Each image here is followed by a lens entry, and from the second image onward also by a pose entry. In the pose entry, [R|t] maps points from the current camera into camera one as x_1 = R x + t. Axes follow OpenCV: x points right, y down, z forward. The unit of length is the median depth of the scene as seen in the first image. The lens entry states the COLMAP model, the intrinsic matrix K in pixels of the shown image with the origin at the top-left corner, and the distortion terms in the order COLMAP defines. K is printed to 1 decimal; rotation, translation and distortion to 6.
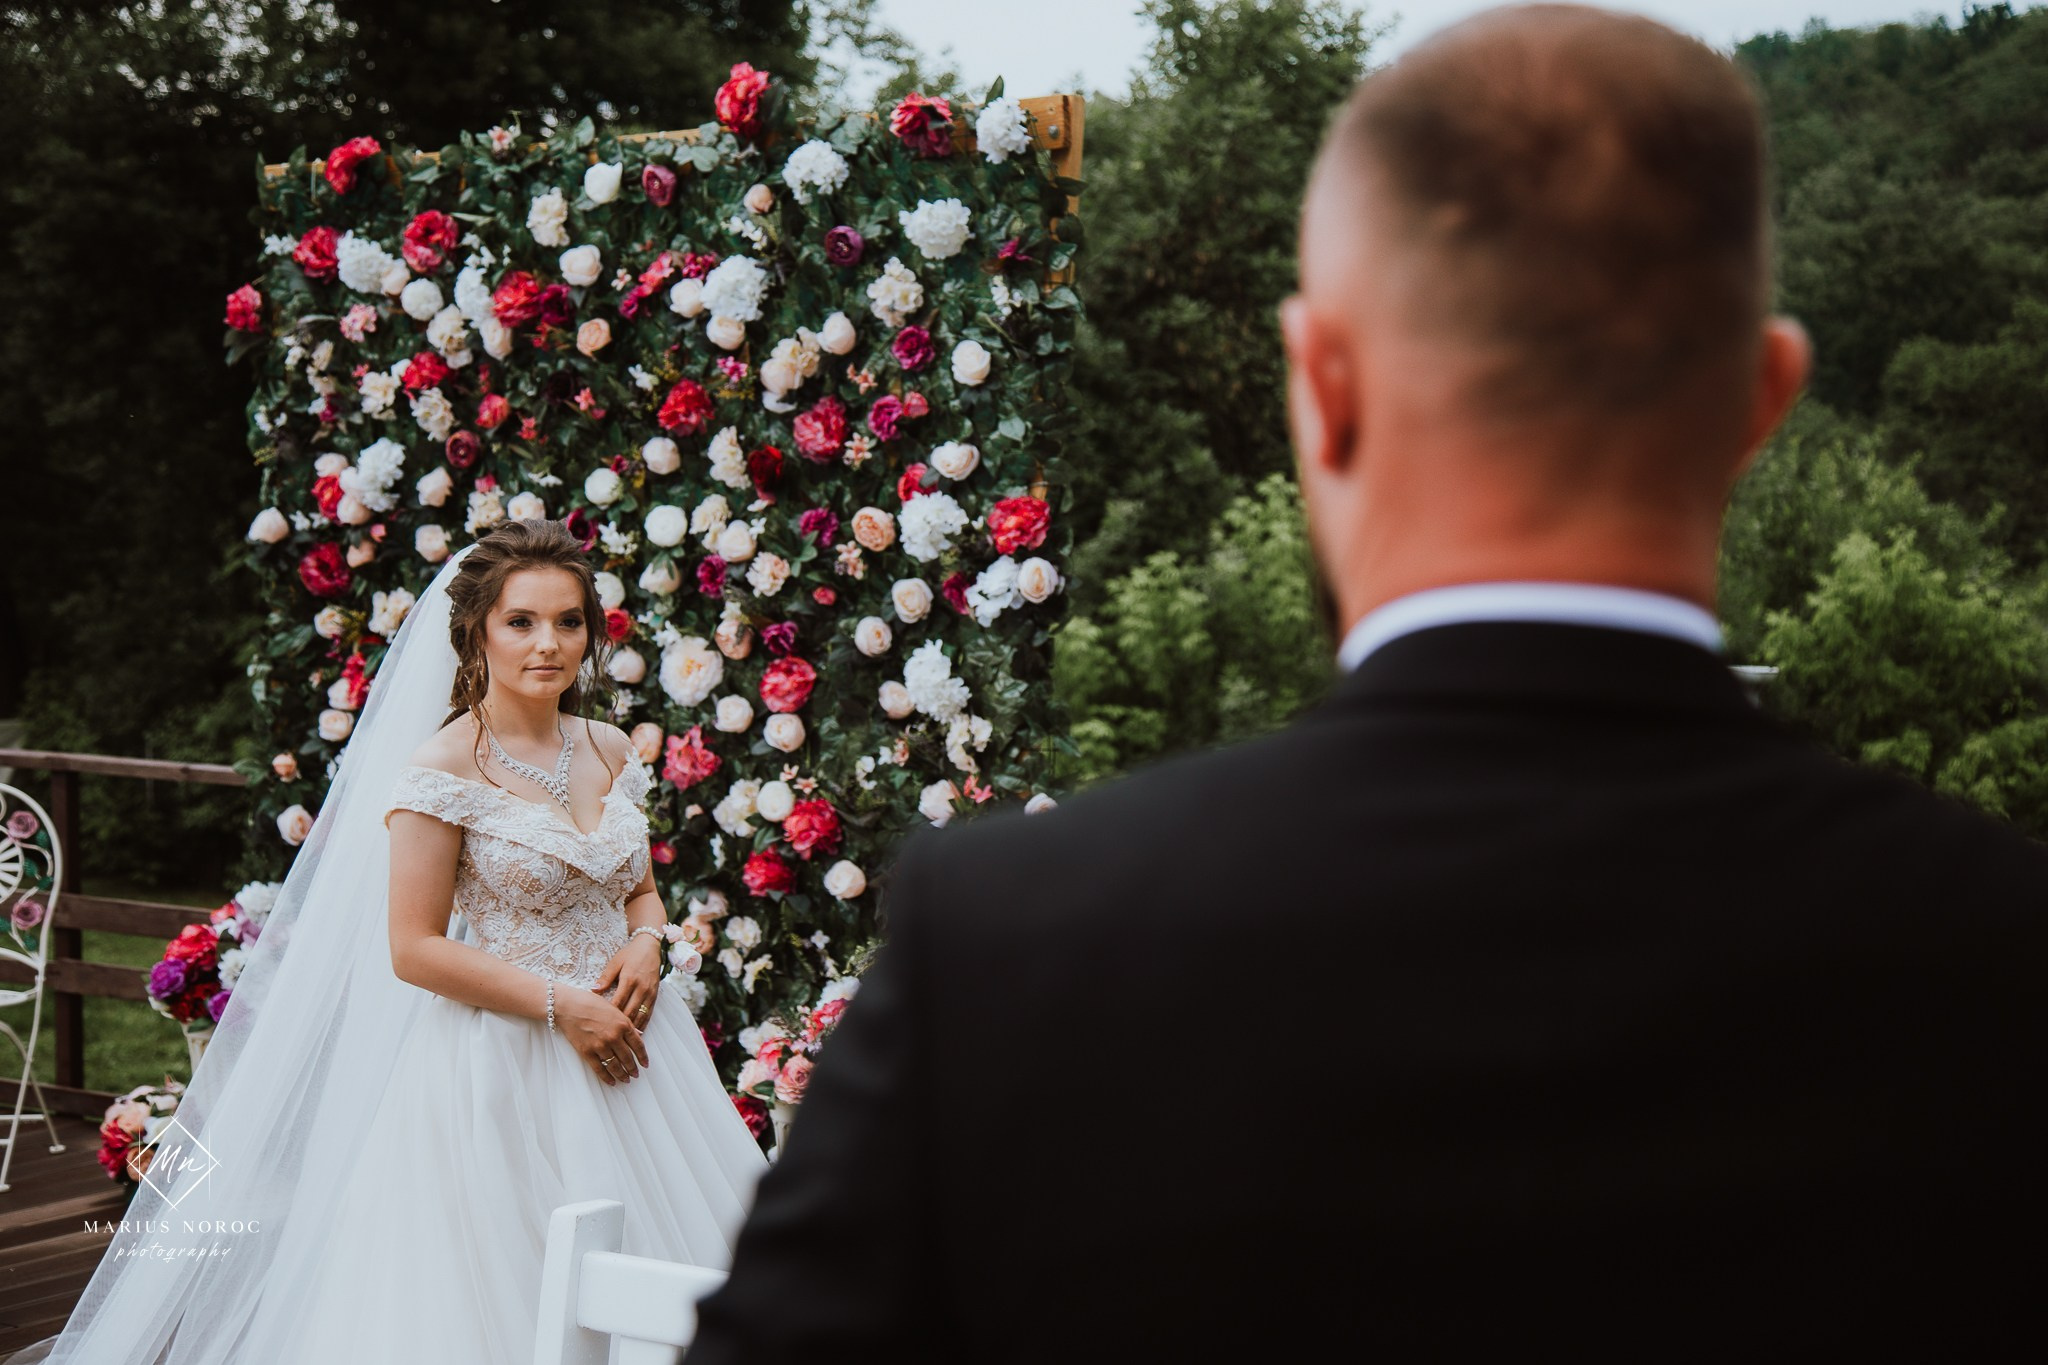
lens RADIAL K [[3147.4, 0, 1018.8], [0, 3147.4, 704.1], [0, 0, 1]] dist [0.234340, 0.000000]
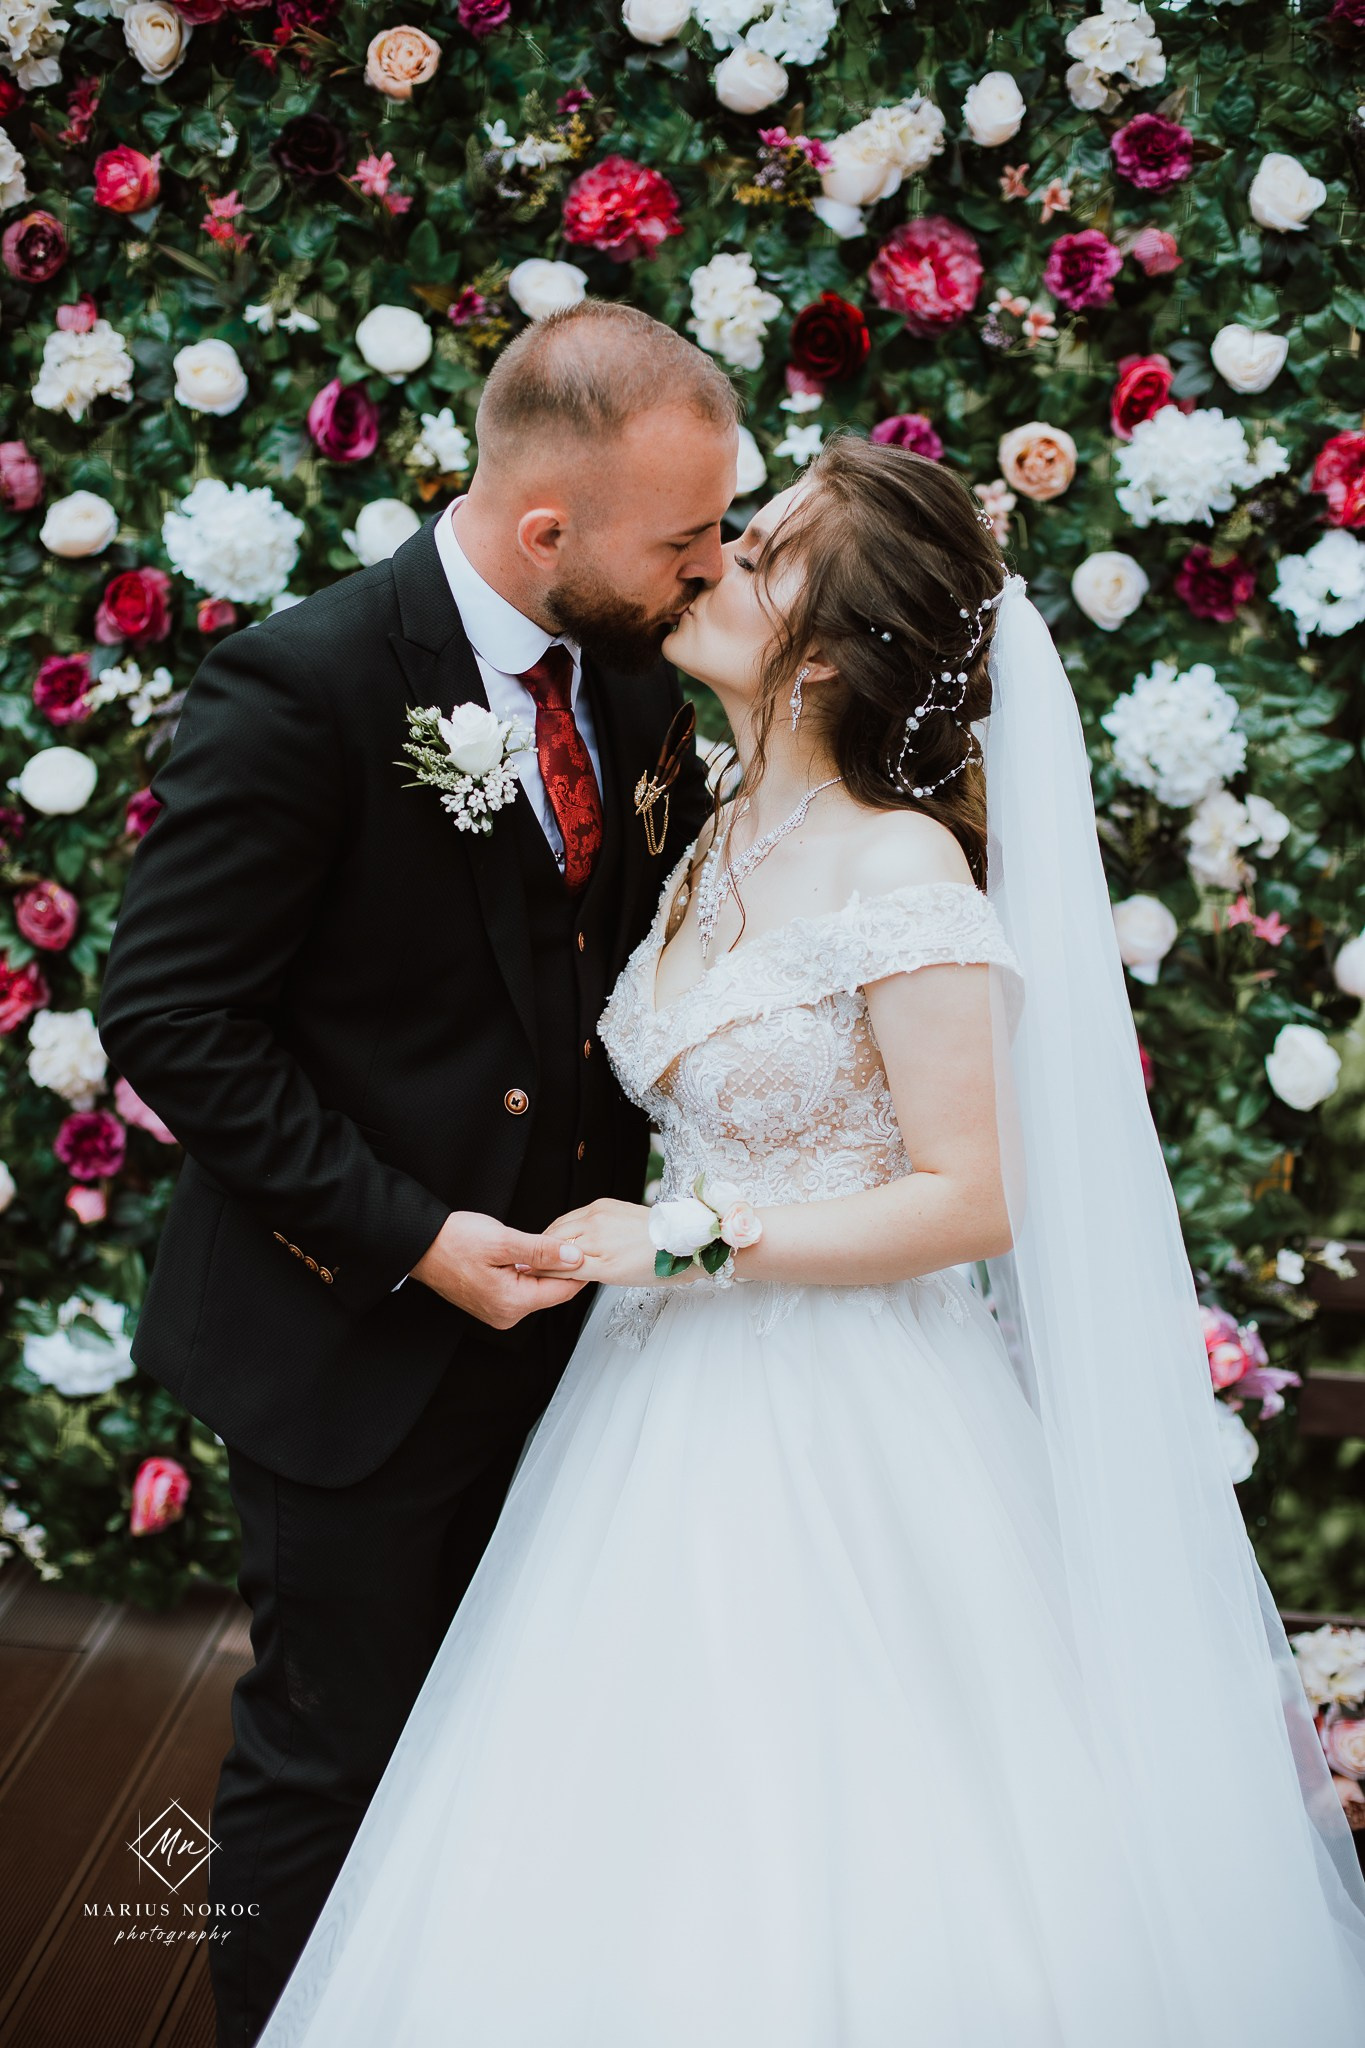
lens RADIAL K [[3078.8, 0, 674.1], [0, 3078.8, 1093.9], [0, 0, 1]] dist [-0.144041, 0.000000]
pose [[0.829057, -0.066484, 0.555197, -0.397721], [-0.033887, 0.985108, 0.168566, -0.032149], [-0.558136, -0.158565, 0.814458, 0.542172]]
